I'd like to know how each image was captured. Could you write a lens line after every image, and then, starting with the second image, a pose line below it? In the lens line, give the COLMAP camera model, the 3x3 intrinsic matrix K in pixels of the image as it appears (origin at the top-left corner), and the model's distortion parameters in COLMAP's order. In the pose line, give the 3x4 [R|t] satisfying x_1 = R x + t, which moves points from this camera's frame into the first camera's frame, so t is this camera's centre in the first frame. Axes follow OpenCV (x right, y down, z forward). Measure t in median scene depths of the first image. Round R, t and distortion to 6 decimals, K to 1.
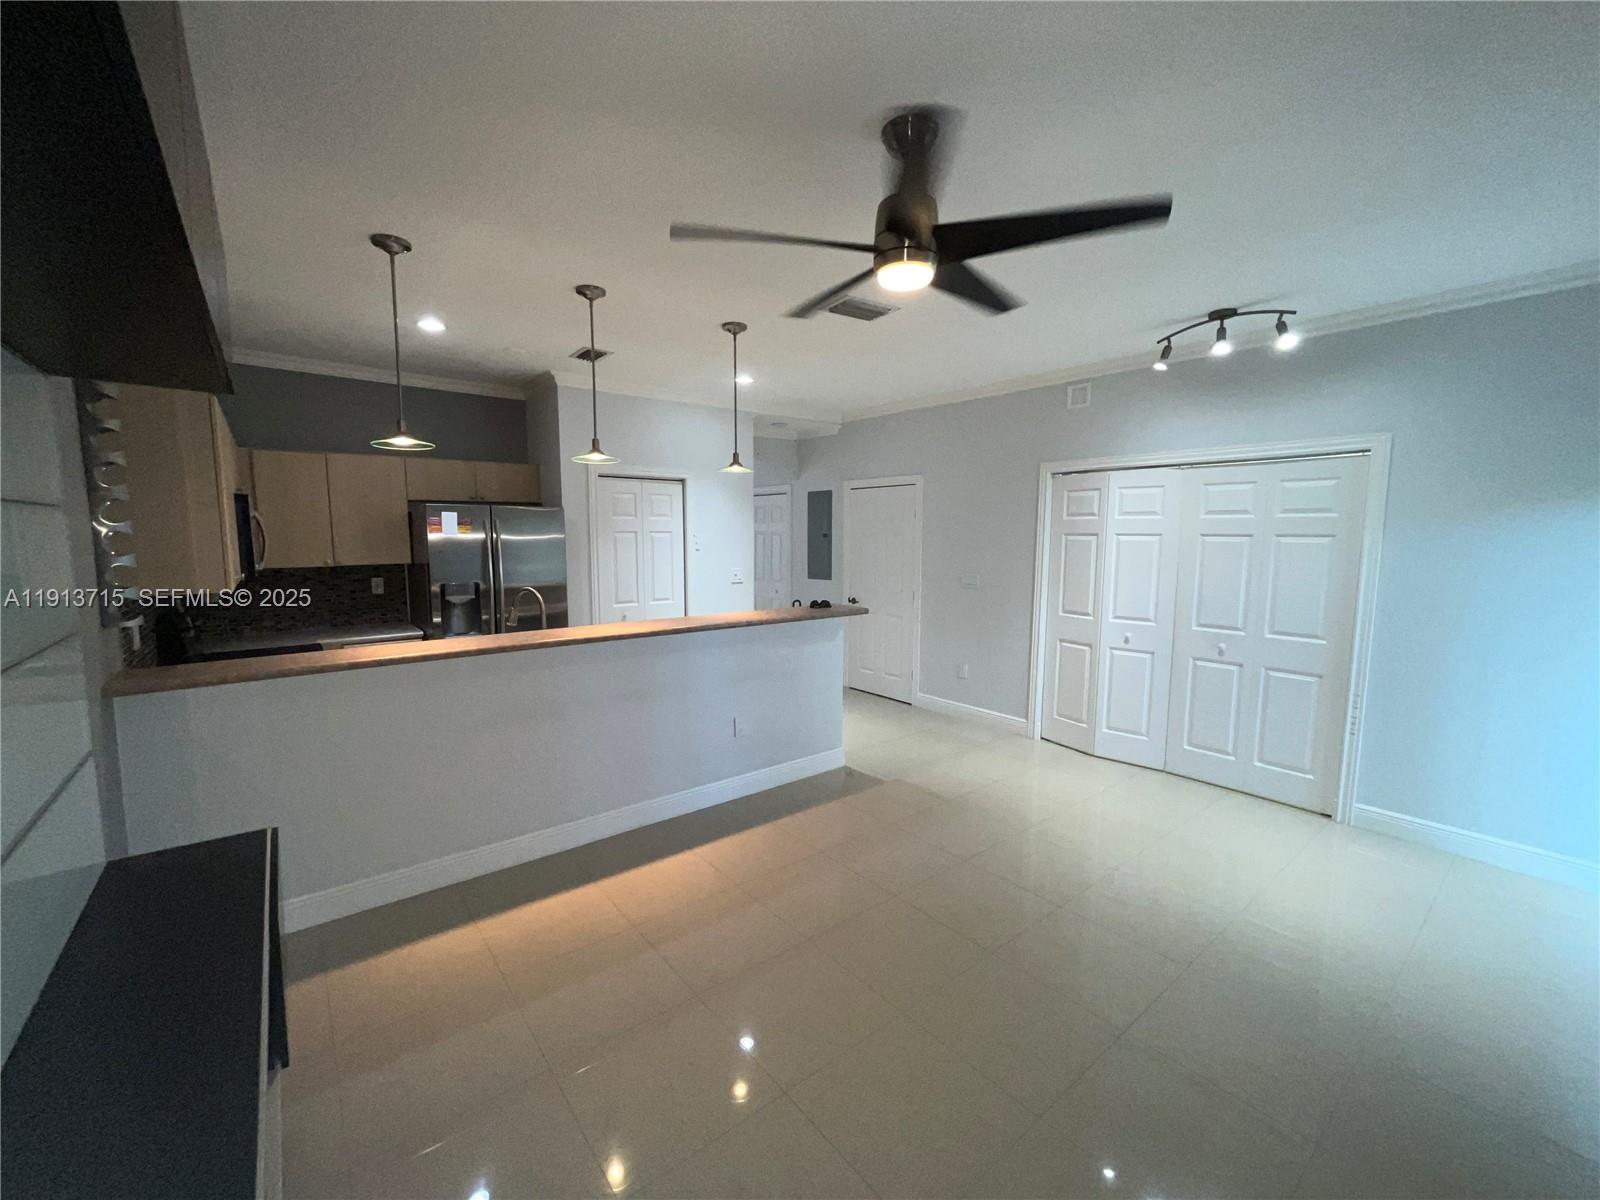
lens RADIAL K [[645.6, 0, 795.3], [0, 645.6, 603.3], [0, 0, 1]] dist [-0.001218, -0.000433]
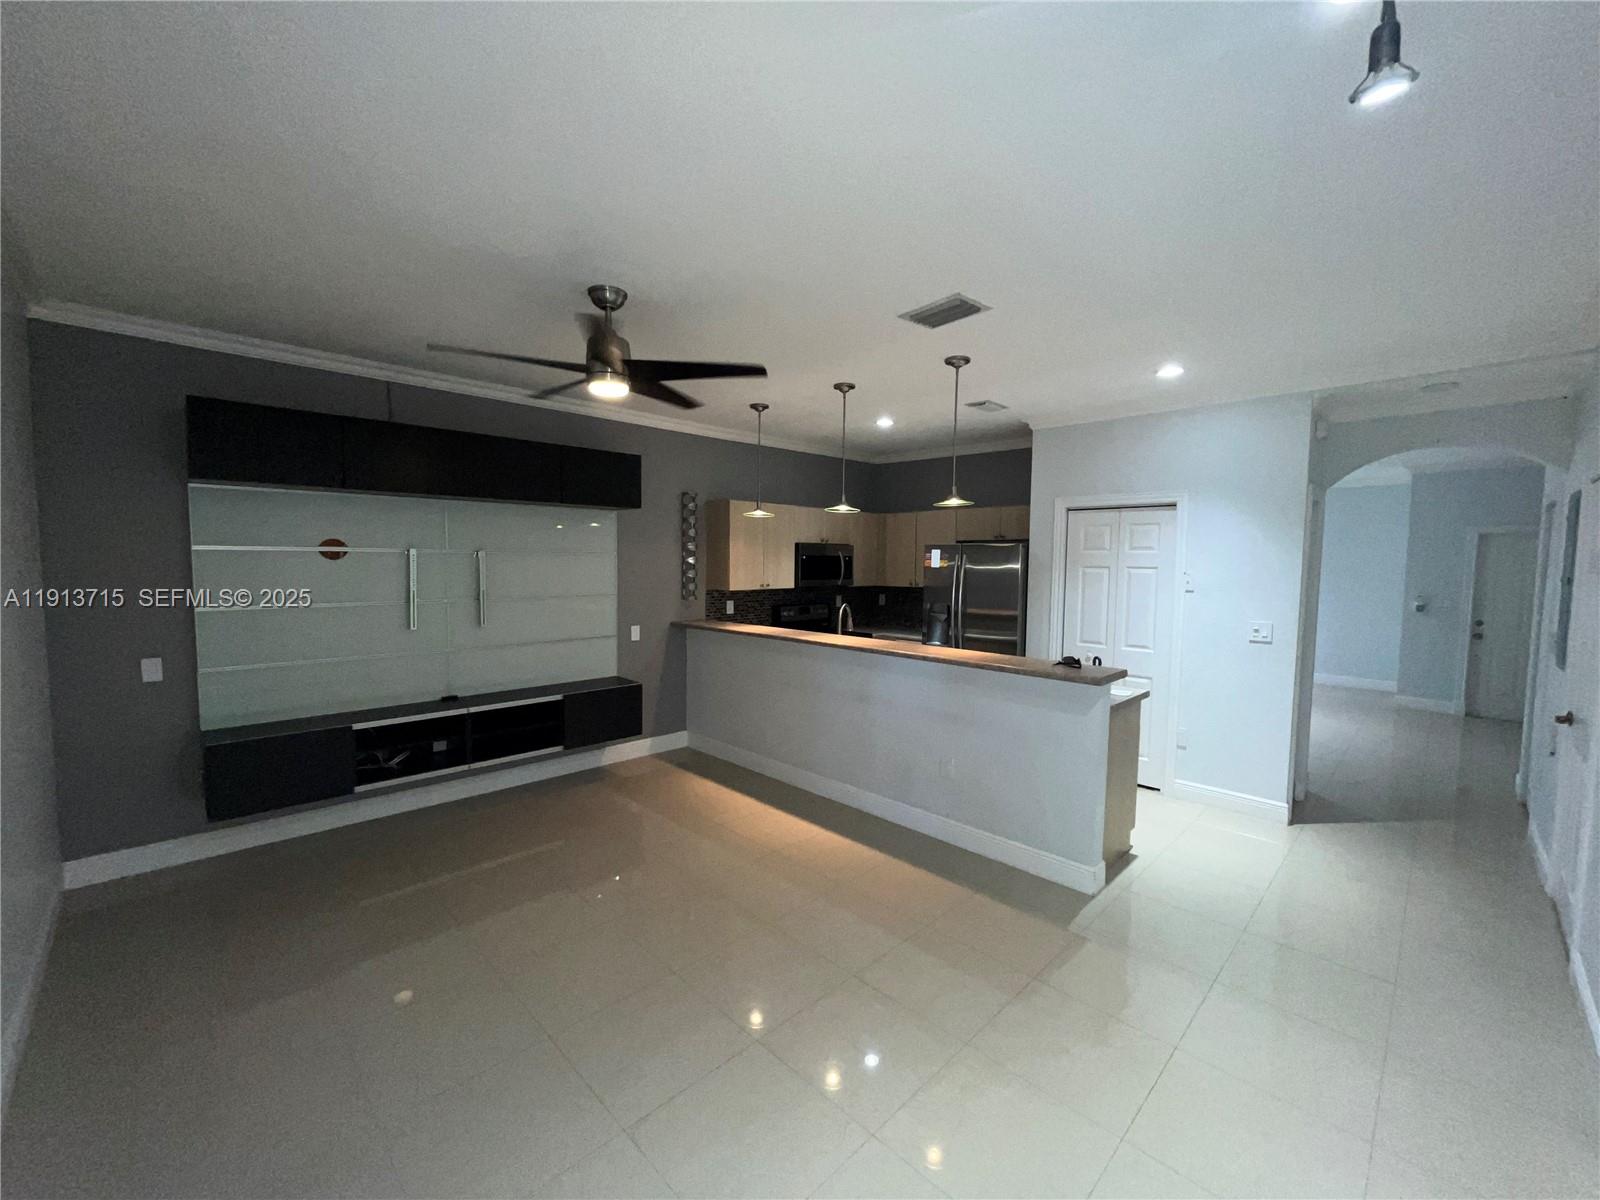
lens RADIAL K [[655.9, 0, 793.4], [0, 655.9, 590.8], [0, 0, 1]] dist [-0.045431, -0.000082]
pose [[0.097740, 0.047803, -0.994063, 0.775954], [-0.119259, 0.992211, 0.035988, -0.072261], [0.988041, 0.115034, 0.102680, 0.592621]]
